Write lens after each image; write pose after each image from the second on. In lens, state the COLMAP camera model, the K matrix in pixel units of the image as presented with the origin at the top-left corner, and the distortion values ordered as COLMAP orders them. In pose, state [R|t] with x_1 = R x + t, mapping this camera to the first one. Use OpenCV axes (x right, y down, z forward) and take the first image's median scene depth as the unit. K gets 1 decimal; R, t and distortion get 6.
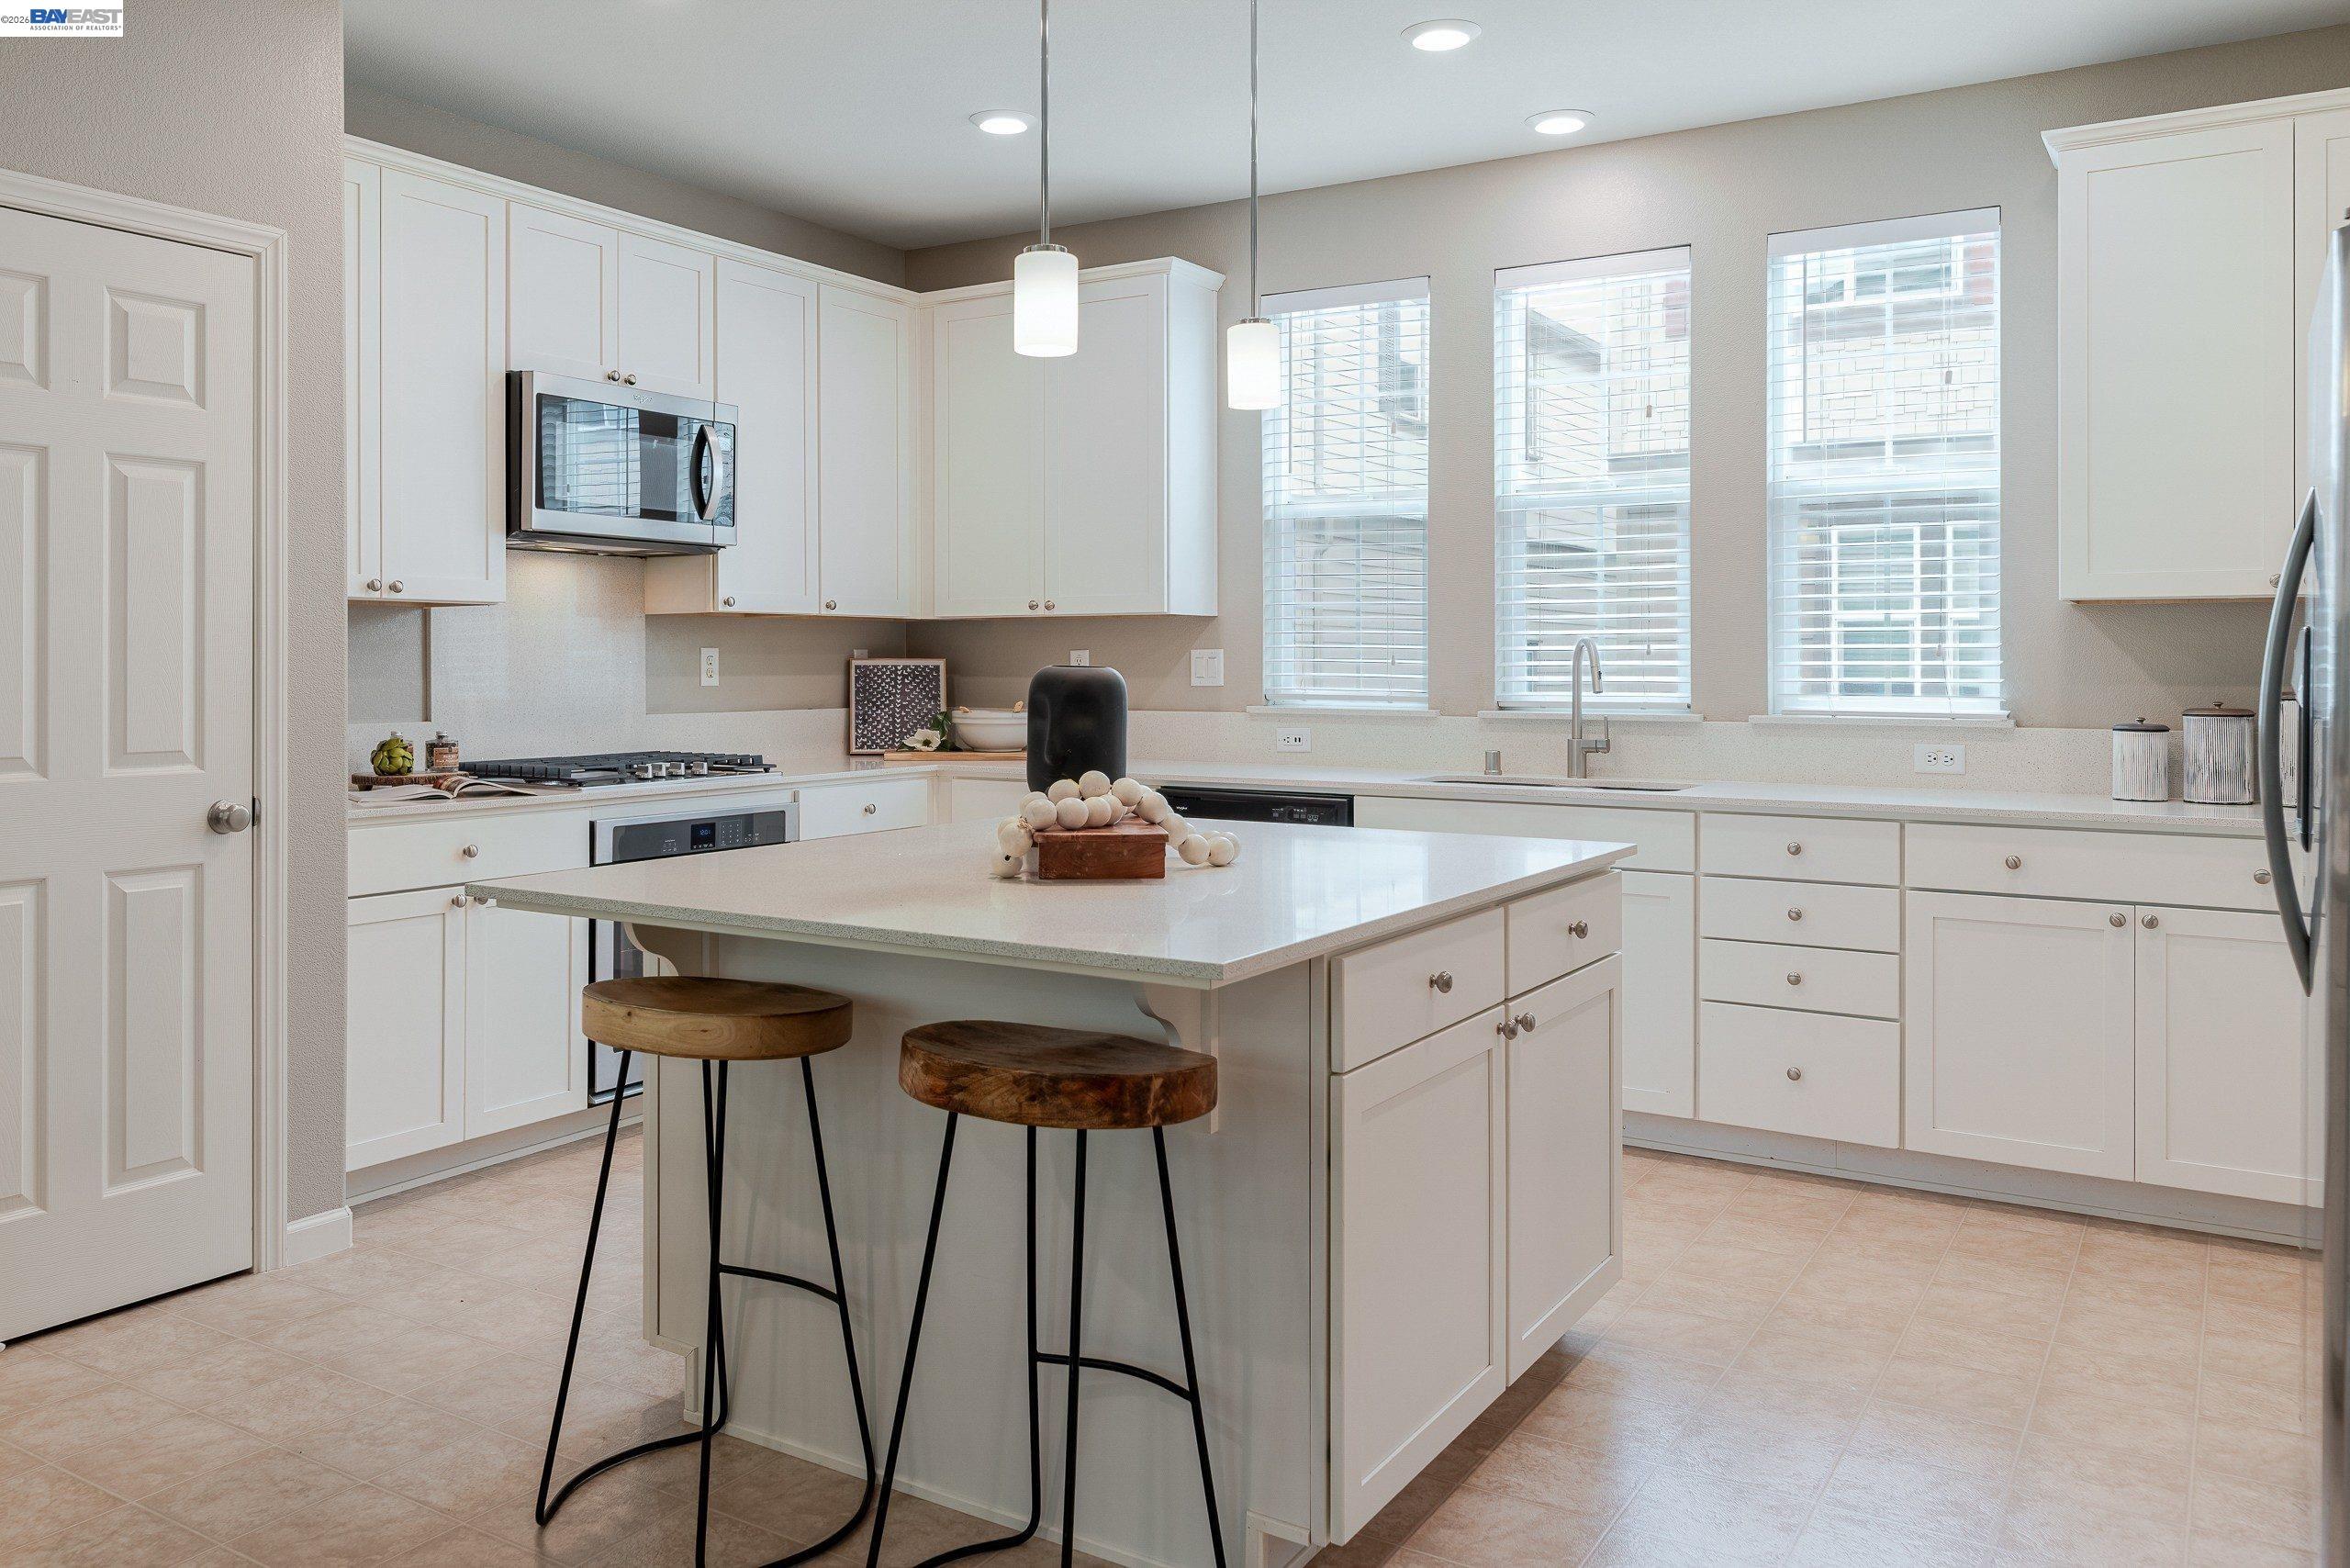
lens RADIAL K [[1731.1, 0, 965.5], [0, 1731.1, 650.3], [0, 0, 1]] dist [-0.039836, -0.000265]
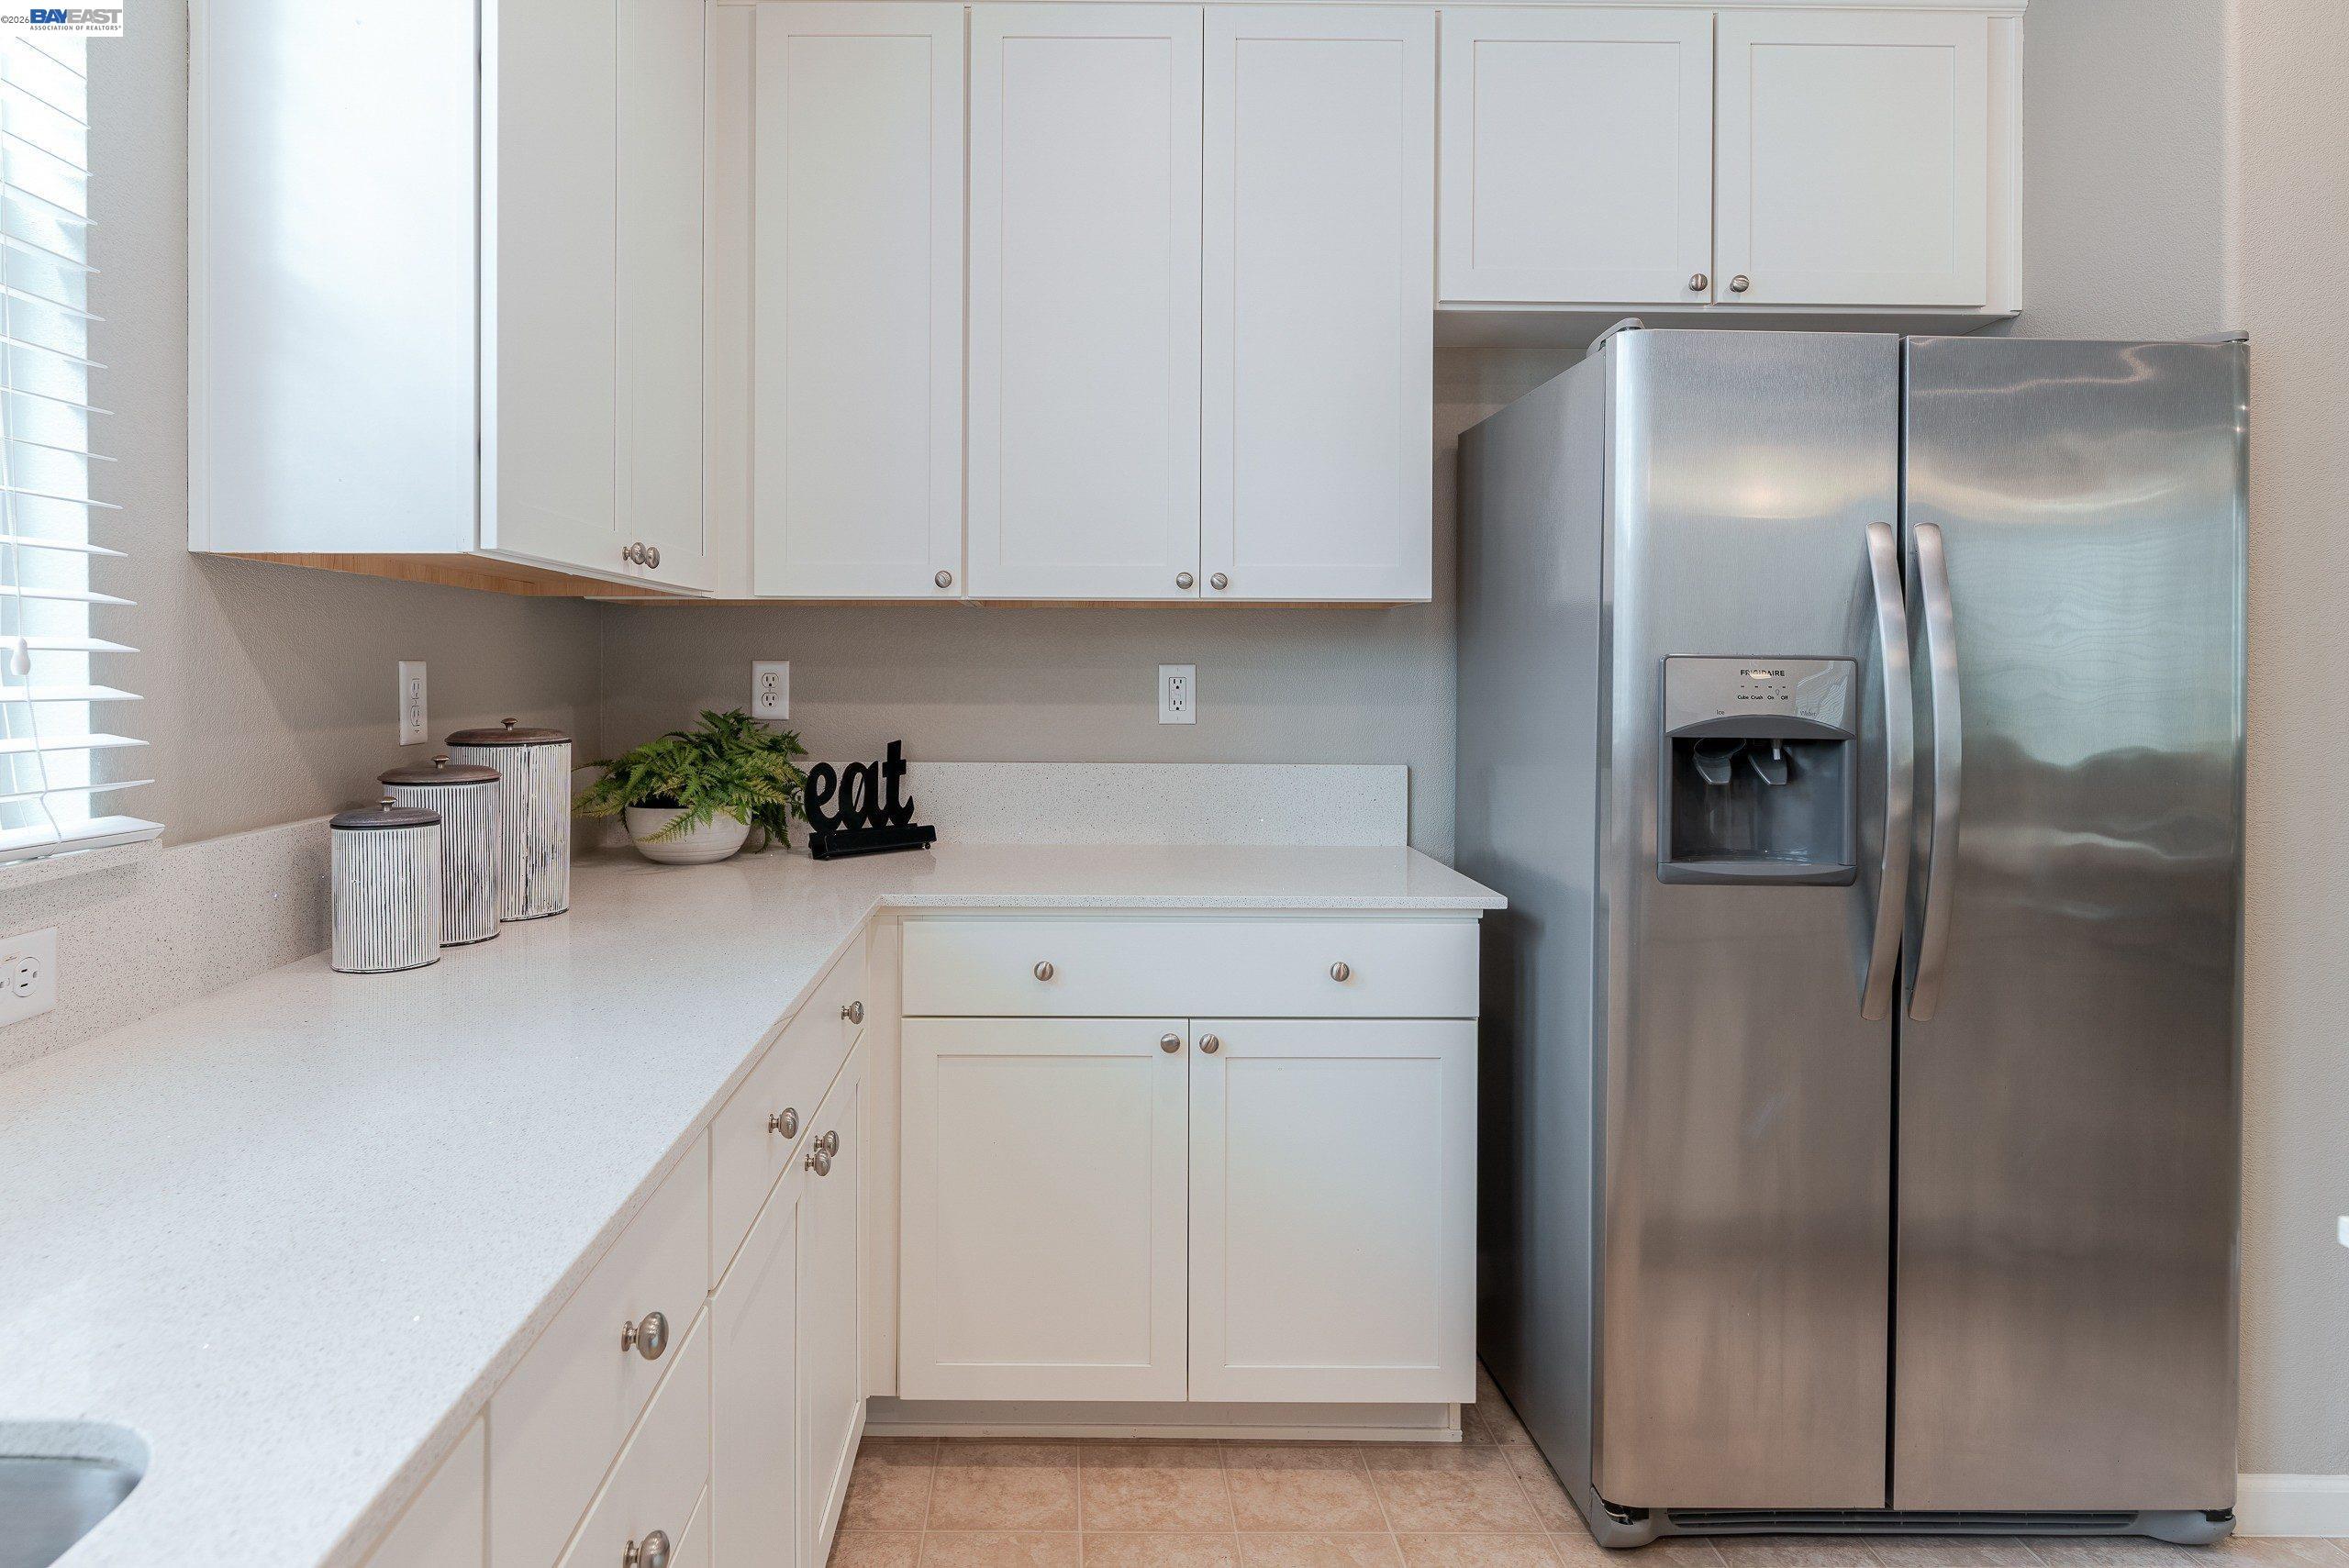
lens RADIAL K [[1394.4, 0, 1086.6], [0, 1394.4, 671.0], [0, 0, 1]] dist [-0.000436, -0.001971]
pose [[-0.590999, -0.004566, 0.806659, 0.230824], [-0.008339, 0.999965, -0.000450, 0.000902], [-0.806629, -0.006992, -0.591017, 1.015173]]
